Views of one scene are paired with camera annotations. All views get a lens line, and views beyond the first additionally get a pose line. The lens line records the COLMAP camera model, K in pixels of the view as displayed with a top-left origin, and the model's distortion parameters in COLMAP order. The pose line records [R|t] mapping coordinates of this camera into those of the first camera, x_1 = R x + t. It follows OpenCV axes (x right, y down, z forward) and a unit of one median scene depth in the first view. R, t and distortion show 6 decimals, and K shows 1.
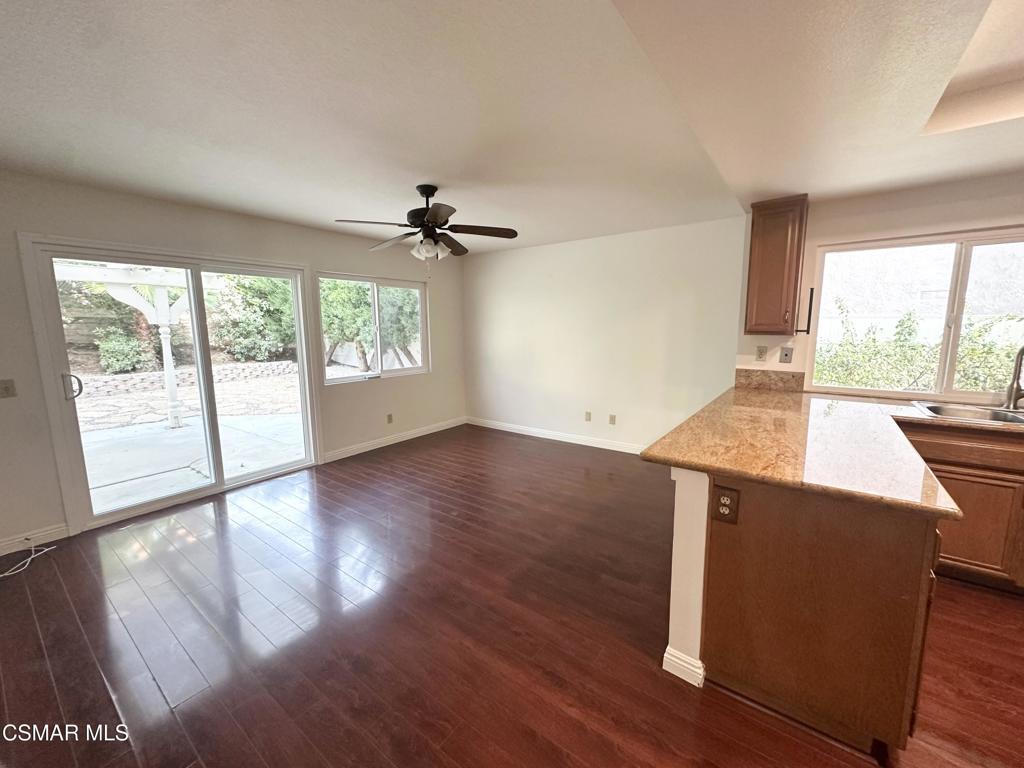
lens RADIAL K [[410.3, 0, 512.2], [0, 410.3, 389.5], [0, 0, 1]] dist [-0.003114, -0.000238]
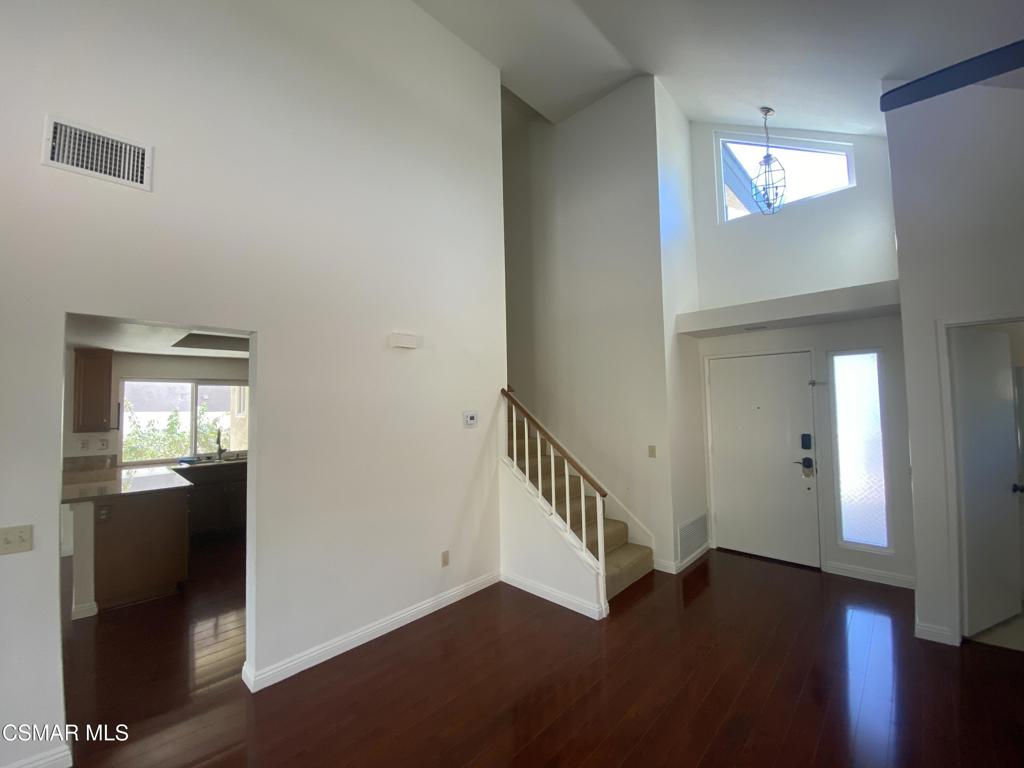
lens RADIAL K [[413.9, 0, 513.3], [0, 413.9, 384.6], [0, 0, 1]] dist [0.000329, -0.000054]
pose [[0.125617, 0.050691, 0.990783, -0.691774], [0.172136, 0.982432, -0.072088, 0.073908], [-0.977031, 0.179604, 0.114684, -0.723393]]
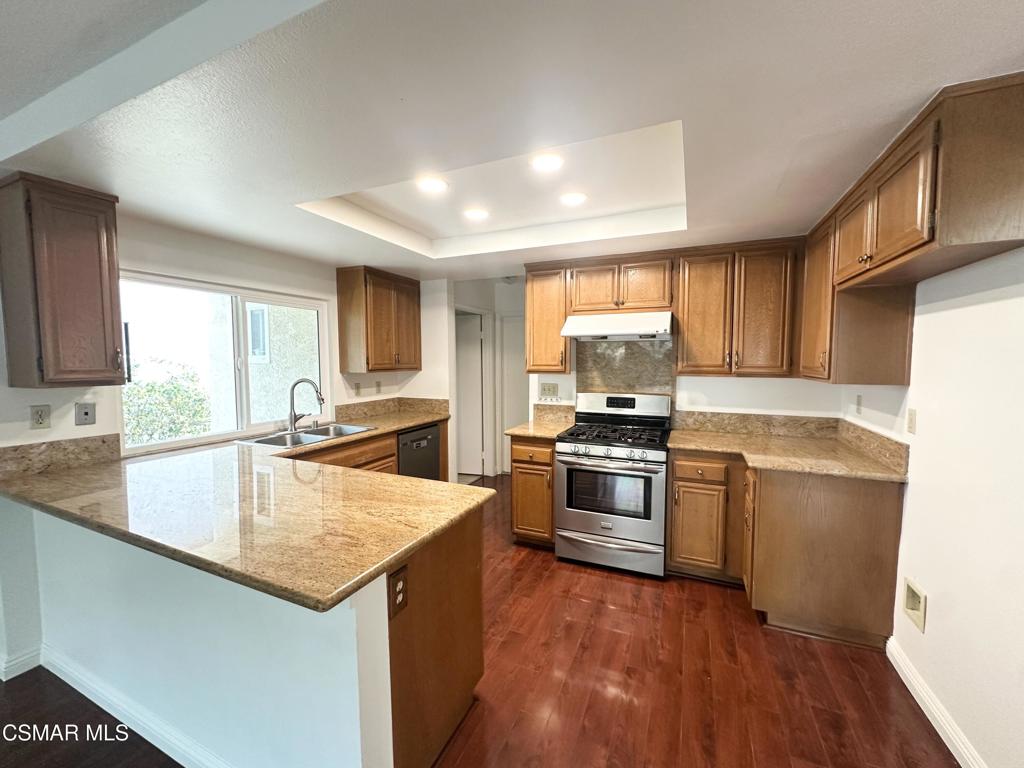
lens RADIAL K [[410.3, 0, 510.7], [0, 410.3, 383.5], [0, 0, 1]] dist [-0.003114, -0.000238]
pose [[-0.219453, -0.052796, 0.974194, -0.159994], [0.152876, 0.984339, 0.087784, -0.086815], [-0.963571, 0.168195, -0.207944, 0.453774]]
